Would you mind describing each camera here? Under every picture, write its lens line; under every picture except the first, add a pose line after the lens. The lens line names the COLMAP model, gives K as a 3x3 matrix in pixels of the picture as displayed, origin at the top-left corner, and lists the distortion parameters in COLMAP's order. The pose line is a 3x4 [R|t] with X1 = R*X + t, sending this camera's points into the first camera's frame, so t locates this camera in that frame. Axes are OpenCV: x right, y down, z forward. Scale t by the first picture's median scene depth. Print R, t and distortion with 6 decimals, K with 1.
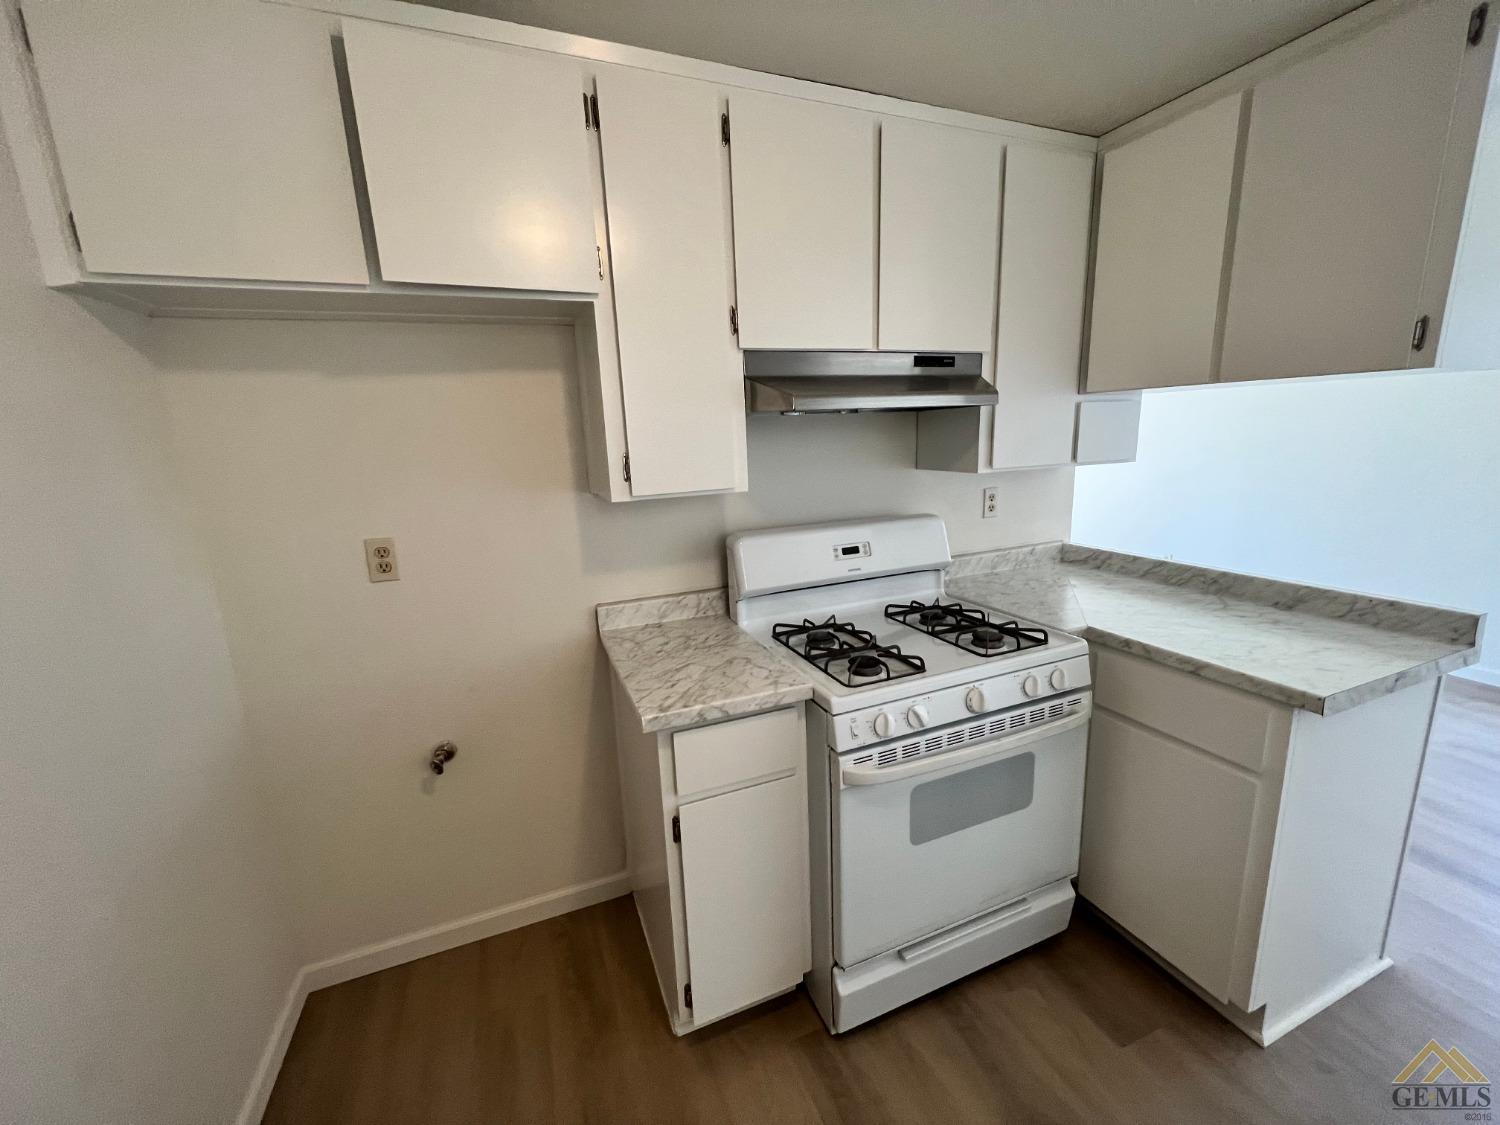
lens RADIAL K [[598.2, 0, 753.2], [0, 598.2, 560.5], [0, 0, 1]] dist [-0.000345, -0.000941]
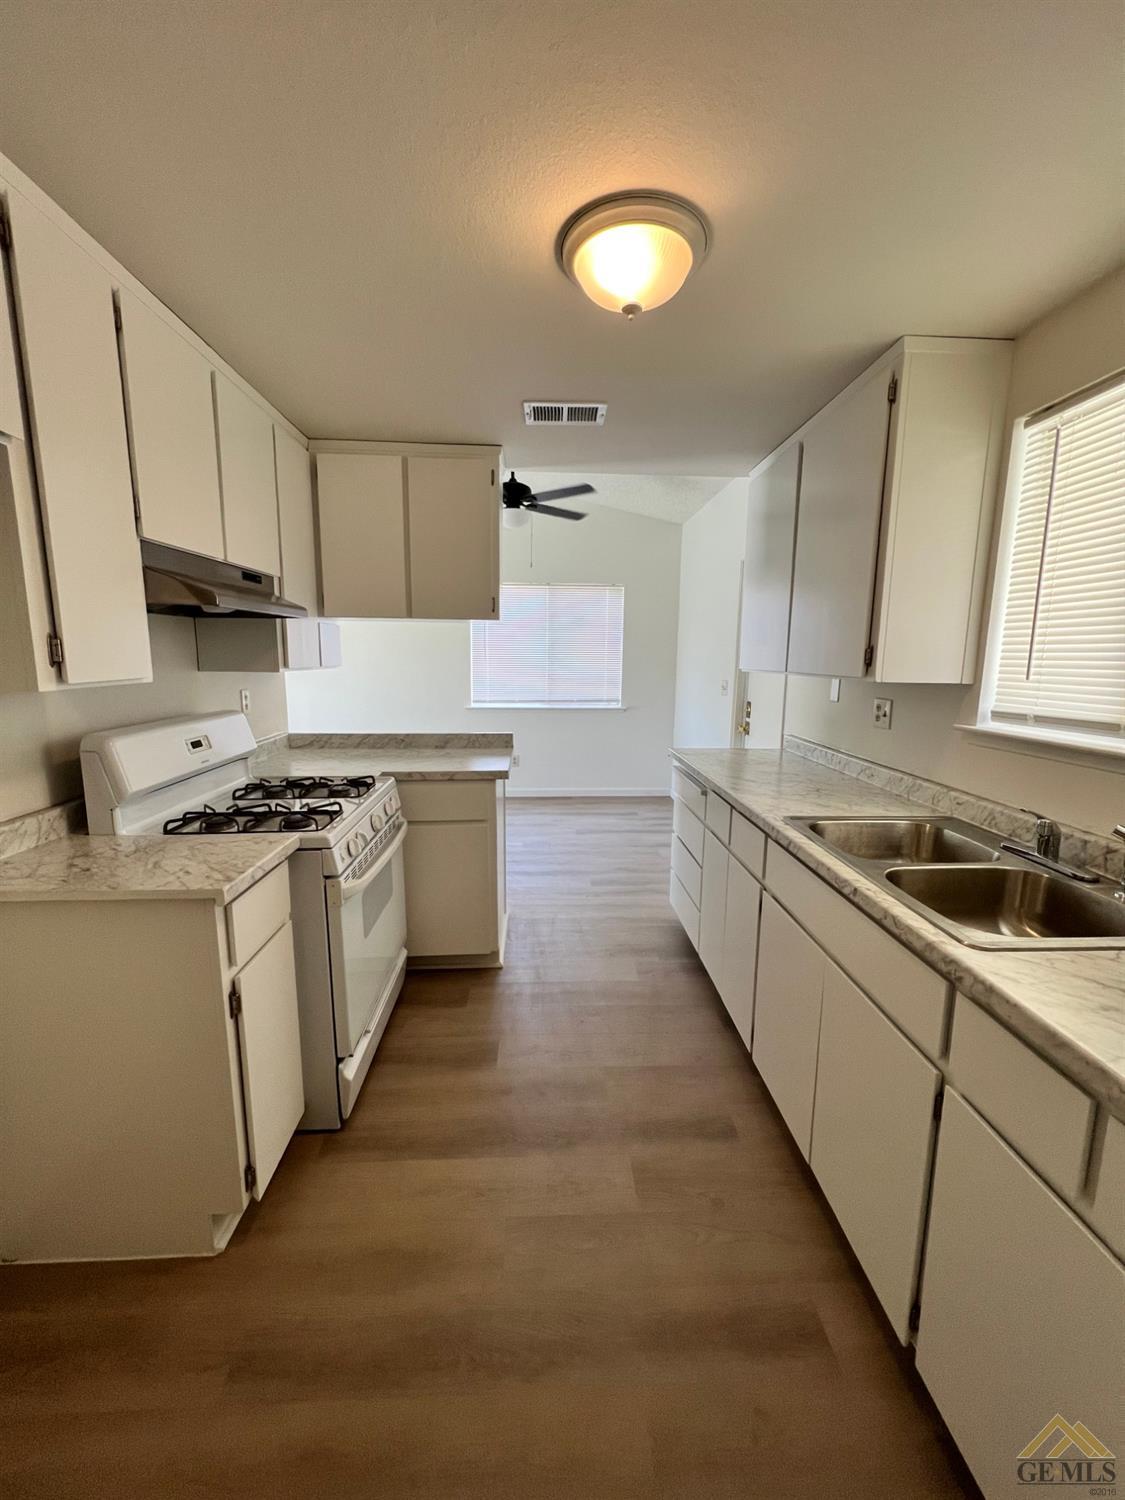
lens RADIAL K [[598.2, 0, 567.2], [0, 598.2, 749.3], [0, 0, 1]] dist [-0.000345, -0.000941]
pose [[0.328499, -0.110496, 0.938018, -0.711767], [0.174473, 0.983141, 0.054710, 0.056529], [-0.928249, 0.145687, 0.342240, 0.050333]]
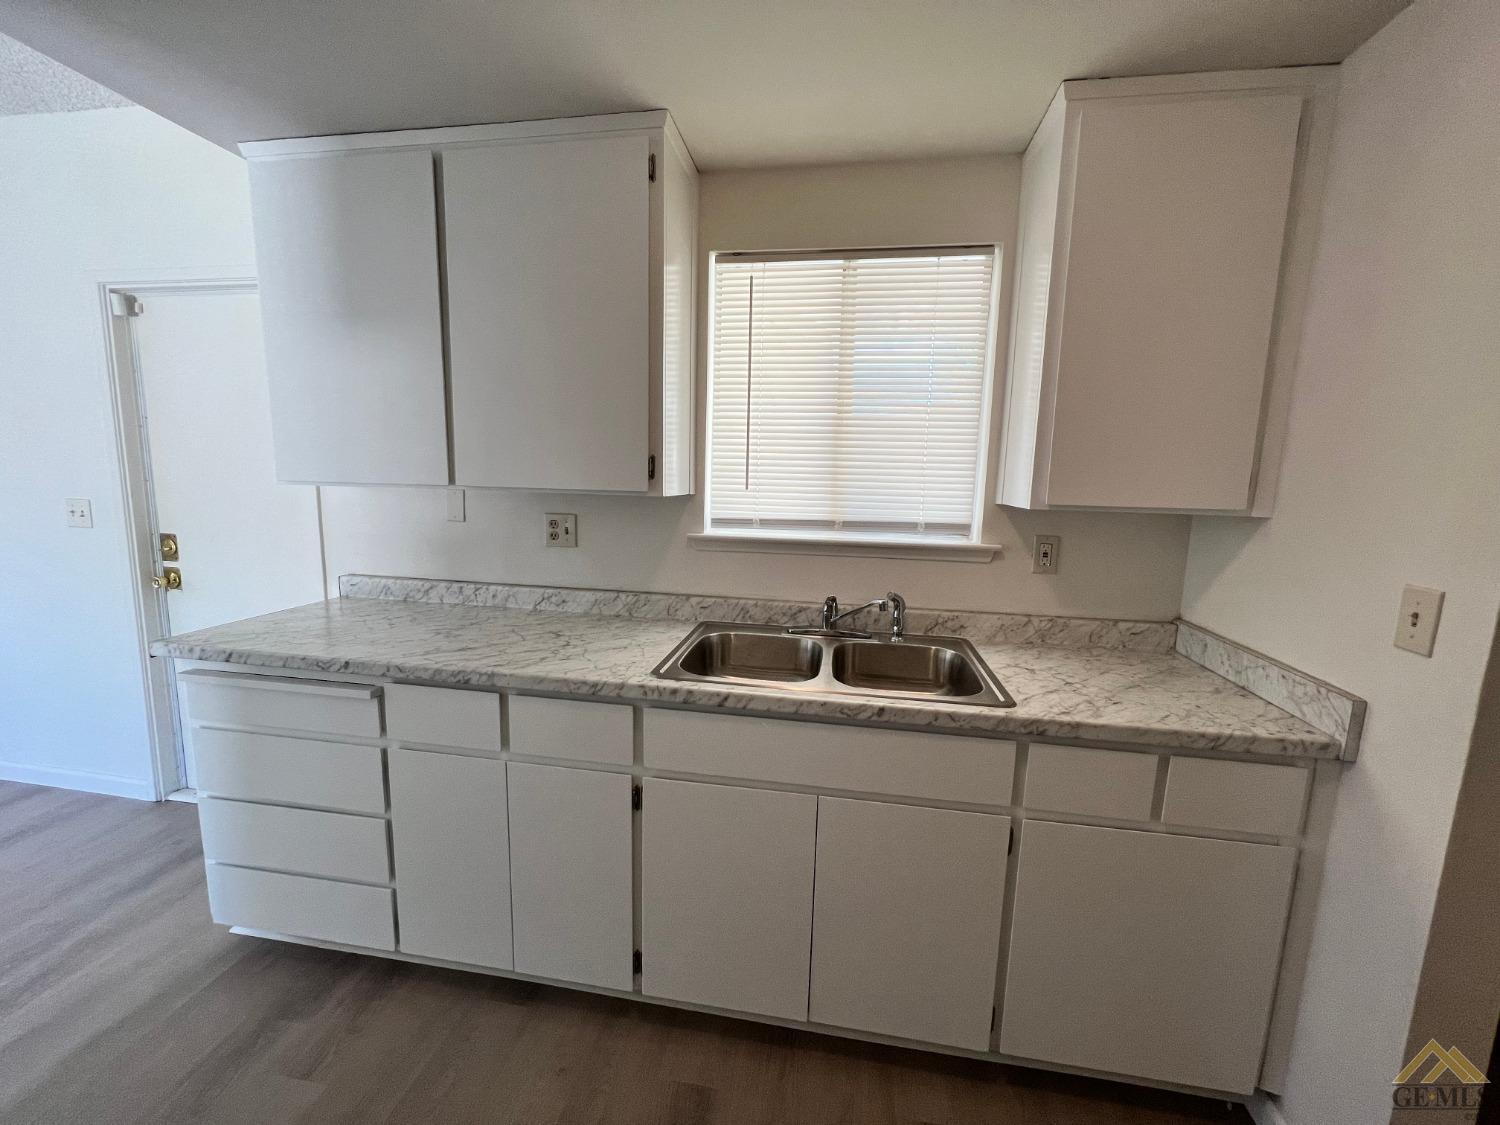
lens RADIAL K [[598.2, 0, 747.0], [0, 598.2, 559.5], [0, 0, 1]] dist [-0.000345, -0.000941]
pose [[-0.858159, -0.061711, 0.509662, -0.075978], [0.110782, 0.947101, 0.301209, -0.099106], [-0.501289, 0.314947, -0.805927, 0.677547]]
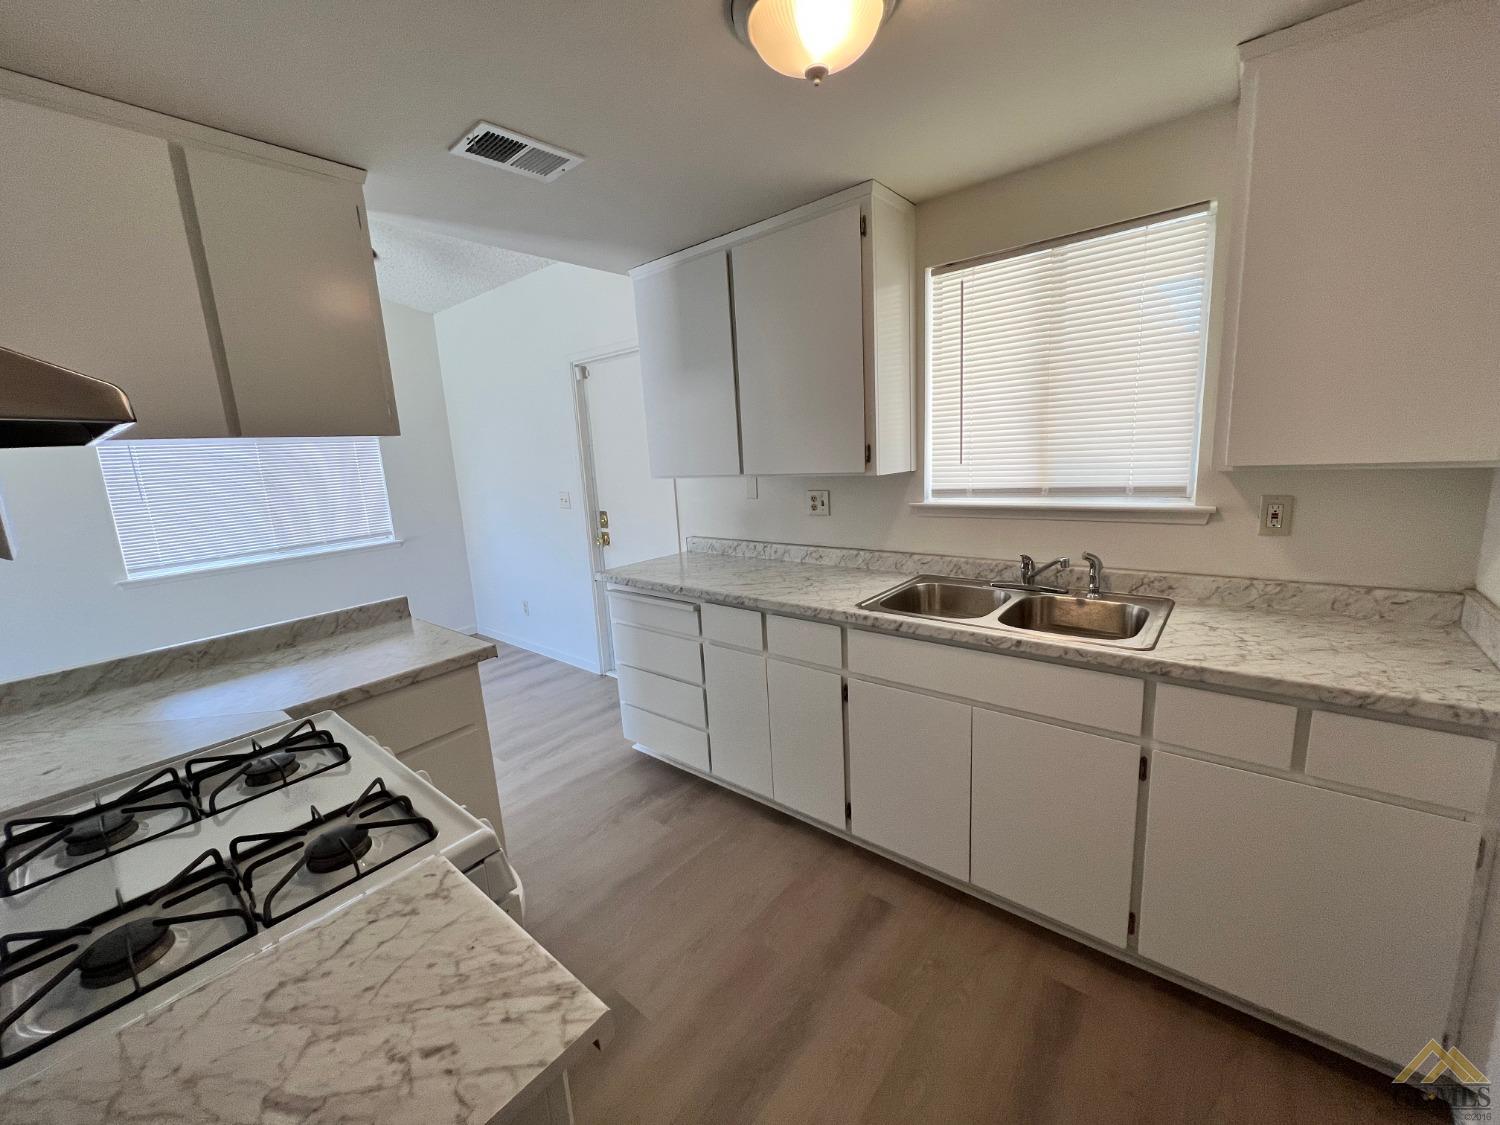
lens RADIAL K [[598.2, 0, 749.9], [0, 598.2, 559.9], [0, 0, 1]] dist [-0.000345, -0.000941]
pose [[-0.473233, -0.104163, 0.874757, -0.488227], [0.253532, 0.934869, 0.248478, -0.137093], [-0.843666, 0.339368, -0.416002, 0.752314]]
